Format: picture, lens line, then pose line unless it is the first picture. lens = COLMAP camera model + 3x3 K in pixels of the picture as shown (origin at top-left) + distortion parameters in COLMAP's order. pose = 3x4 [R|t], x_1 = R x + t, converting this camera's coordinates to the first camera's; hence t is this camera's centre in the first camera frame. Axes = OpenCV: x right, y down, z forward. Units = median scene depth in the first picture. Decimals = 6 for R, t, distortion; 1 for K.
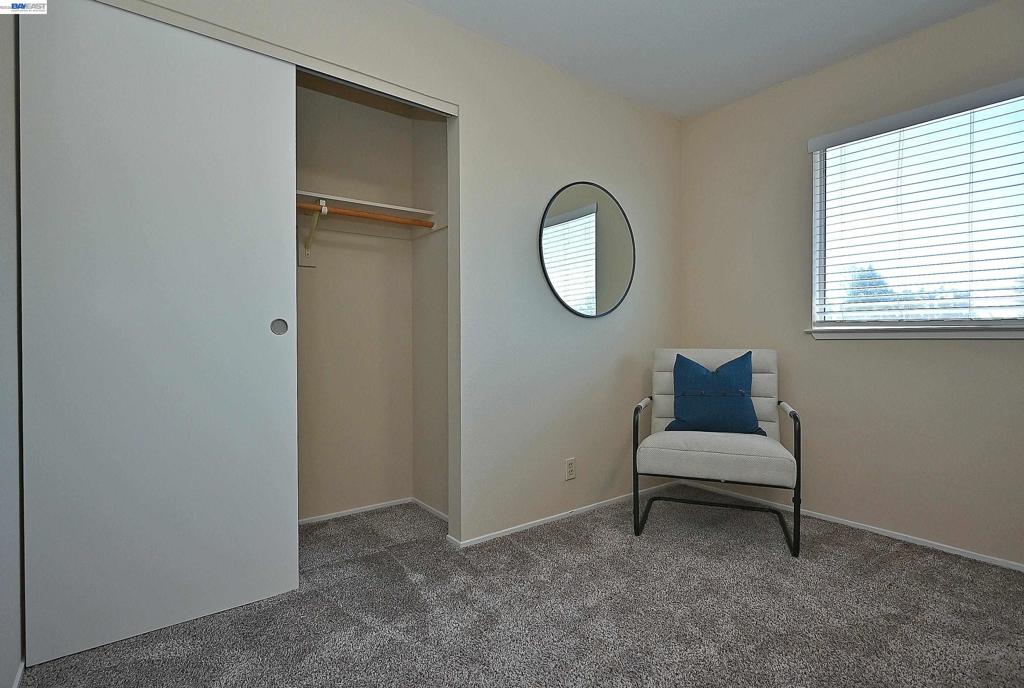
lens RADIAL K [[540.6, 0, 512.0], [0, 540.6, 344.0], [0, 0, 1]] dist [-0.001856, 0.000189]
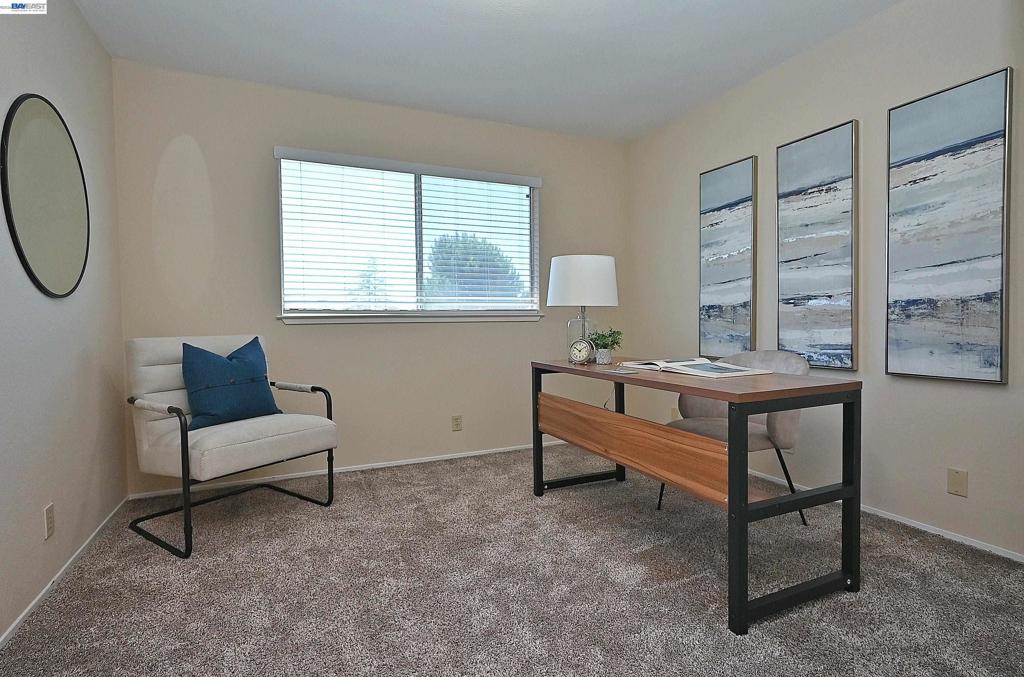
lens RADIAL K [[533.2, 0, 512.0], [0, 533.2, 338.5], [0, 0, 1]] dist [0.000850, -0.000305]
pose [[0.173645, -0.036196, 0.984143, -0.480930], [0.023280, 0.999196, 0.032642, -0.004667], [-0.984533, 0.017242, 0.174348, 0.338485]]
